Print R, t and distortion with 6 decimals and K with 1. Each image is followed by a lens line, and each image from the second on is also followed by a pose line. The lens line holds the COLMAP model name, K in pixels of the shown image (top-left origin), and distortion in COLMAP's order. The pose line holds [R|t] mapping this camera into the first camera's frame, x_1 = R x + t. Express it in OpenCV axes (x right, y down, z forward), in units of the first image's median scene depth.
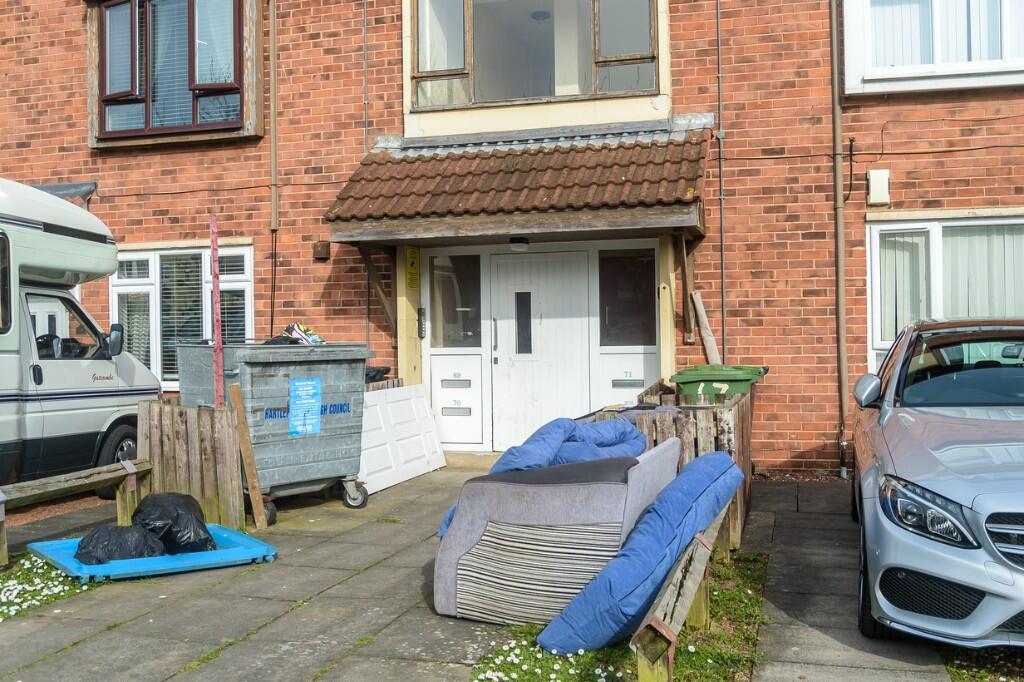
lens RADIAL K [[995.5, 0, 512.0], [0, 995.5, 341.0], [0, 0, 1]] dist [-0.077650, 0.007587]
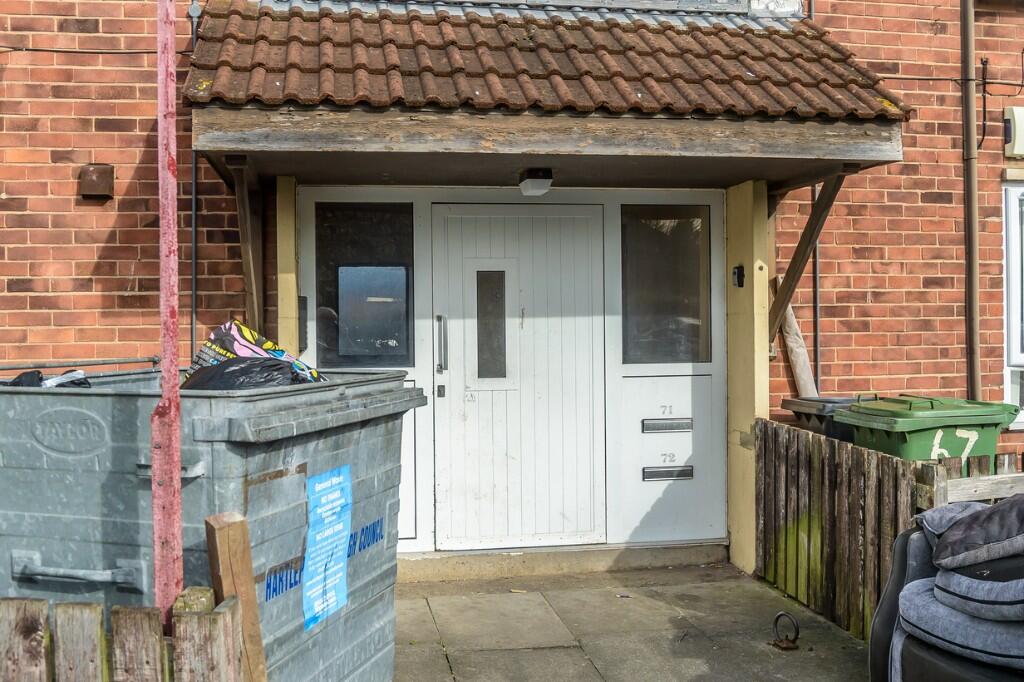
lens RADIAL K [[1032.7, 0, 522.9], [0, 1032.7, 339.6], [0, 0, 1]] dist [-0.124630, 0.129012]
pose [[0.907294, -0.000525, 0.420496, -0.242142], [0.002149, 0.999992, -0.003387, -0.007993], [-0.420491, 0.003977, 0.907288, 0.491246]]
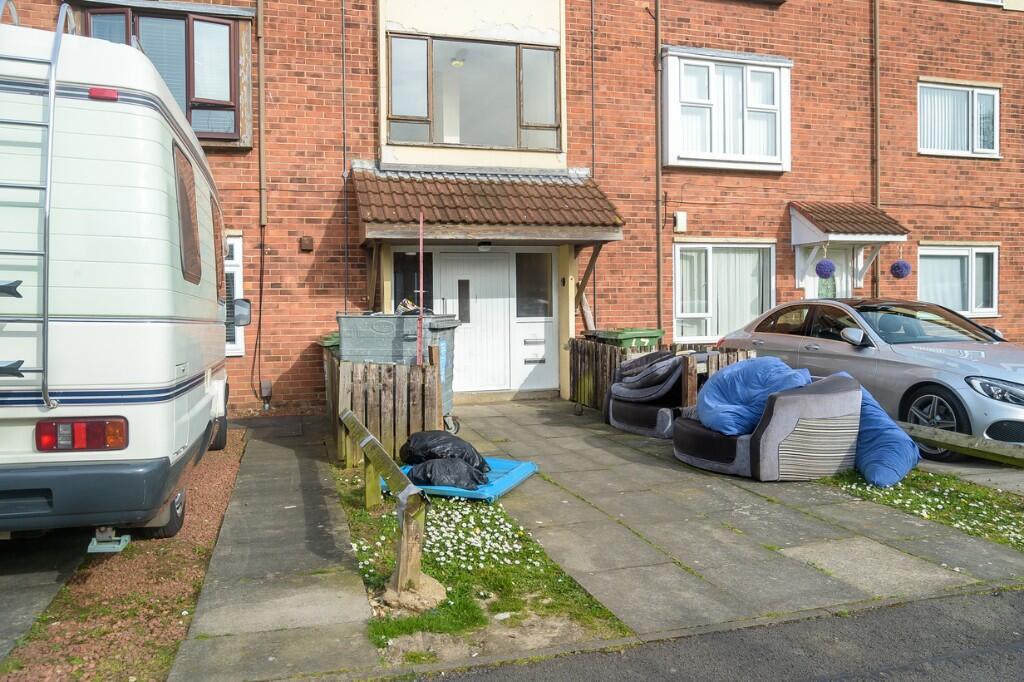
lens RADIAL K [[691.7, 0, 487.3], [0, 691.7, 323.1], [0, 0, 1]] dist [-0.047781, 0.007064]
pose [[0.871953, -0.008021, 0.489524, -0.484579], [0.005337, 0.999962, 0.006879, 0.006626], [-0.489560, -0.003386, 0.871963, 0.129450]]
